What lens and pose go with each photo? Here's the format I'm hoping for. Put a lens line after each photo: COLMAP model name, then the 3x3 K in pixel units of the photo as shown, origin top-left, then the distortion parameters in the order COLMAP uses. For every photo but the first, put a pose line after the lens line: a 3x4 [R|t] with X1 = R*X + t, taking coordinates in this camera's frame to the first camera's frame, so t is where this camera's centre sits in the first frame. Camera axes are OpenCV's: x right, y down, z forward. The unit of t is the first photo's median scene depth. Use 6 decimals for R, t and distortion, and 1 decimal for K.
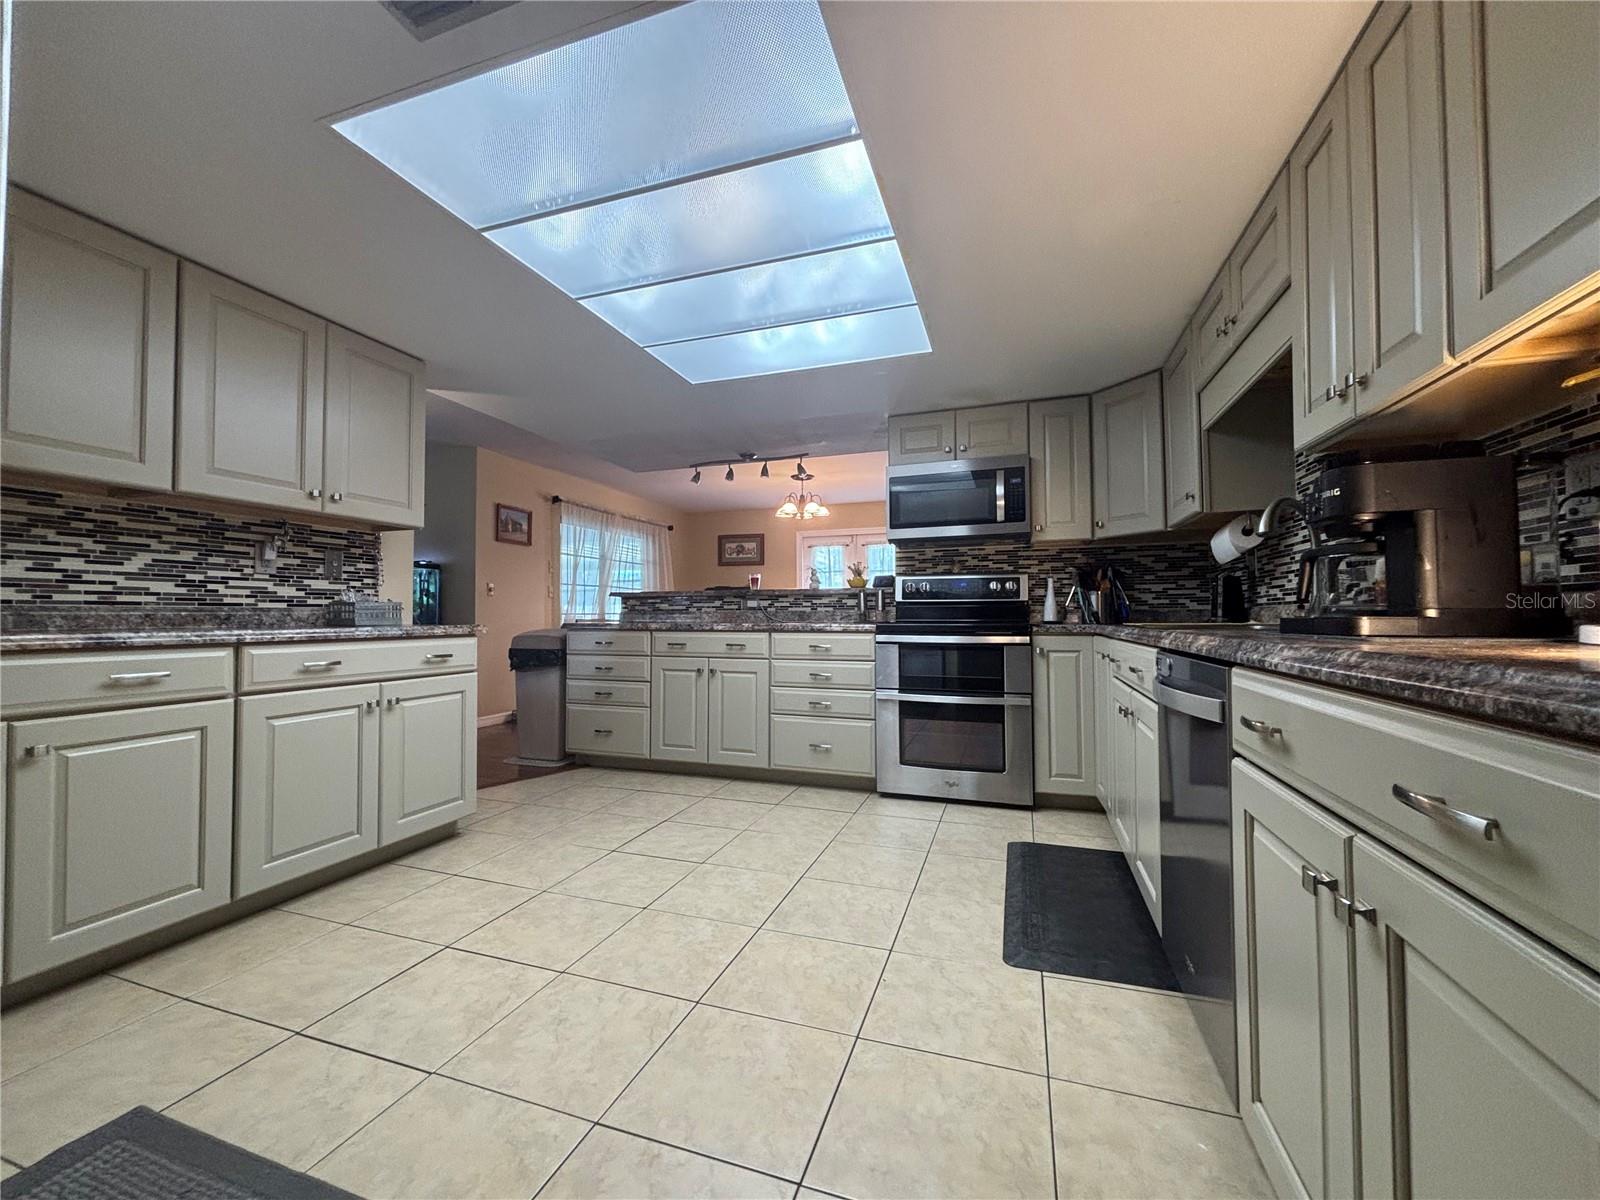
lens RADIAL K [[639.9, 0, 799.5], [0, 639.9, 599.3], [0, 0, 1]] dist [-0.002613, 0.000042]
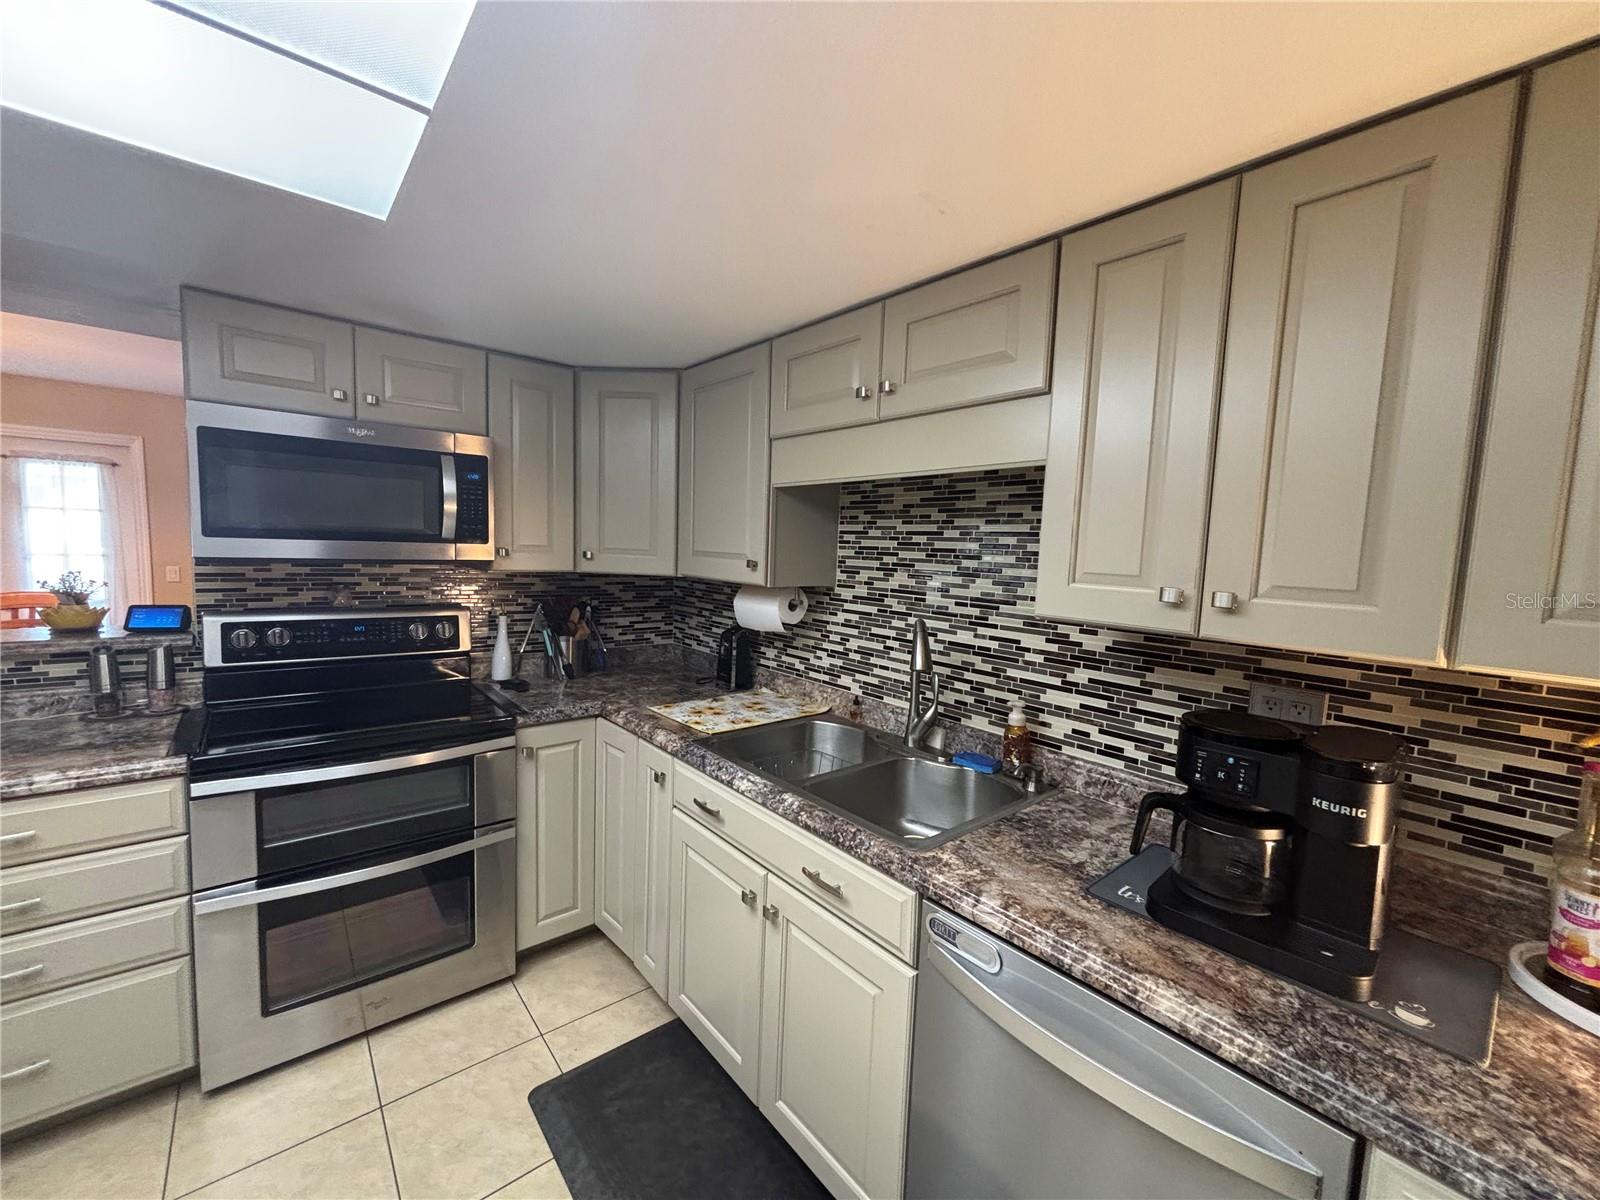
lens RADIAL K [[639.9, 0, 791.1], [0, 639.9, 598.1], [0, 0, 1]] dist [-0.002613, 0.000042]
pose [[0.529309, -0.043634, 0.847306, -0.034260], [-0.061921, 0.994027, 0.089872, -0.139700], [-0.846167, -0.100036, 0.523445, 0.386395]]
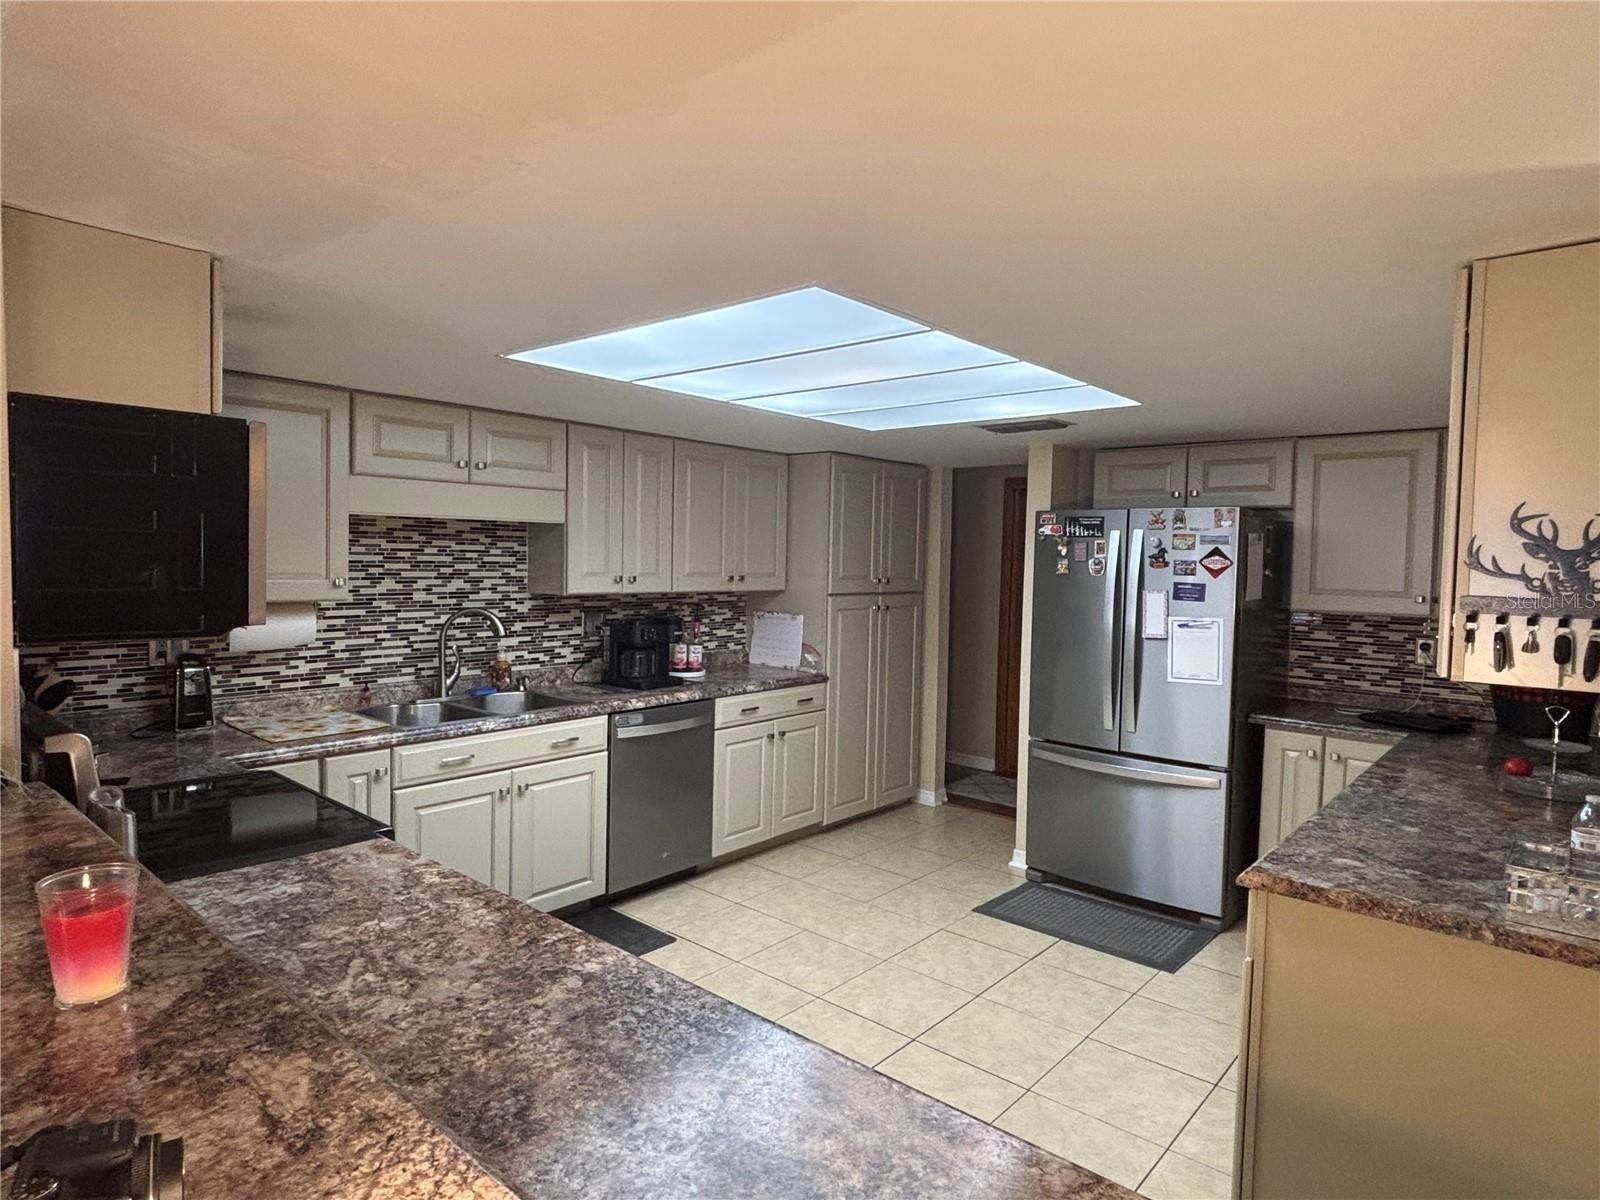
lens RADIAL K [[909.9, 0, 797.1], [0, 909.9, 598.0], [0, 0, 1]] dist [0.000341, -0.000002]
pose [[-0.926832, -0.023753, 0.374723, -0.333551], [-0.018599, 0.999676, 0.017366, -0.123383], [-0.375015, 0.009126, -0.926974, 1.401972]]
